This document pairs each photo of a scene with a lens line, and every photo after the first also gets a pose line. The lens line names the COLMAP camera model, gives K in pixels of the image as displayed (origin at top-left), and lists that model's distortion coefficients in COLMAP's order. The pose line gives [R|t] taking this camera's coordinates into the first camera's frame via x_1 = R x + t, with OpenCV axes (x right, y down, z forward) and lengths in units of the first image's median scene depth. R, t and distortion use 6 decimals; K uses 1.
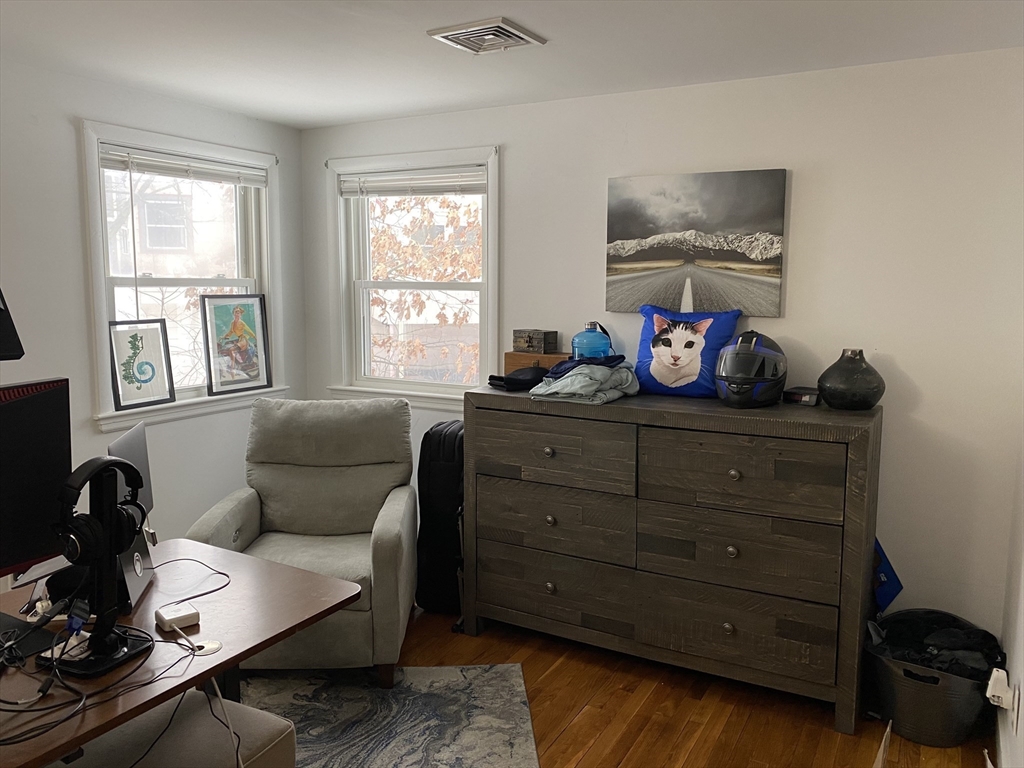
lens RADIAL K [[784.8, 0, 515.6], [0, 784.8, 375.6], [0, 0, 1]] dist [0.042336, -0.047355]
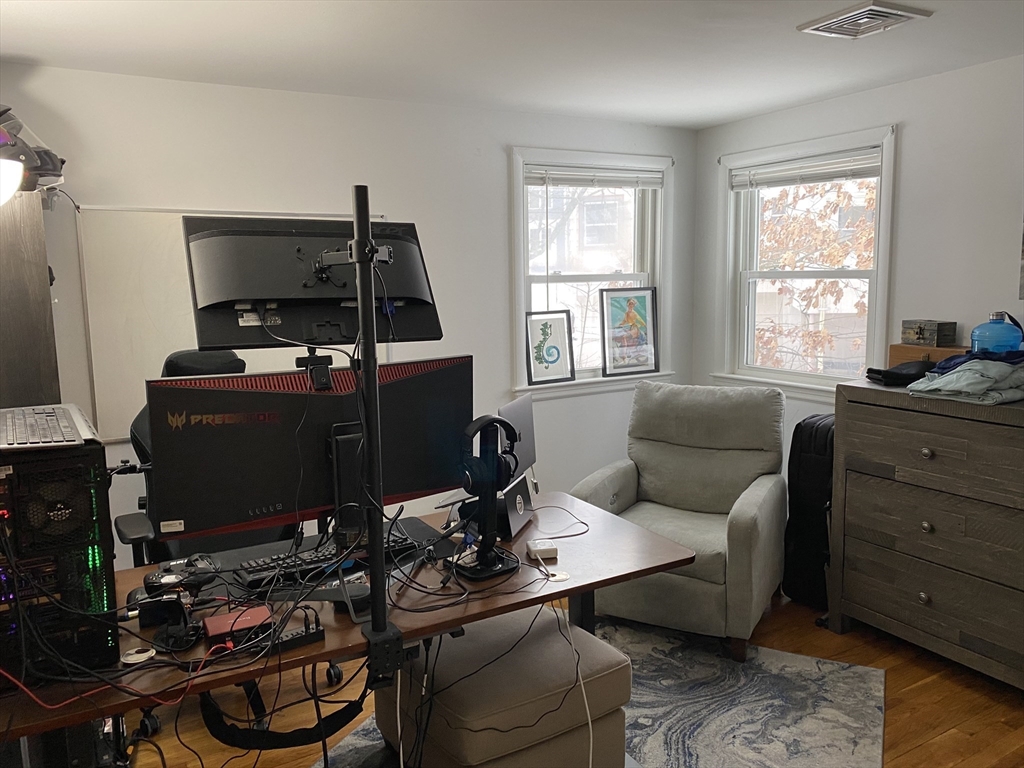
lens RADIAL K [[784.8, 0, 510.0], [0, 784.8, 377.6], [0, 0, 1]] dist [0.042336, -0.047355]
pose [[0.860429, 0.044863, -0.507592, 0.085510], [-0.036672, 0.998986, 0.026132, 0.001983], [0.508249, -0.003871, 0.861201, -0.054048]]
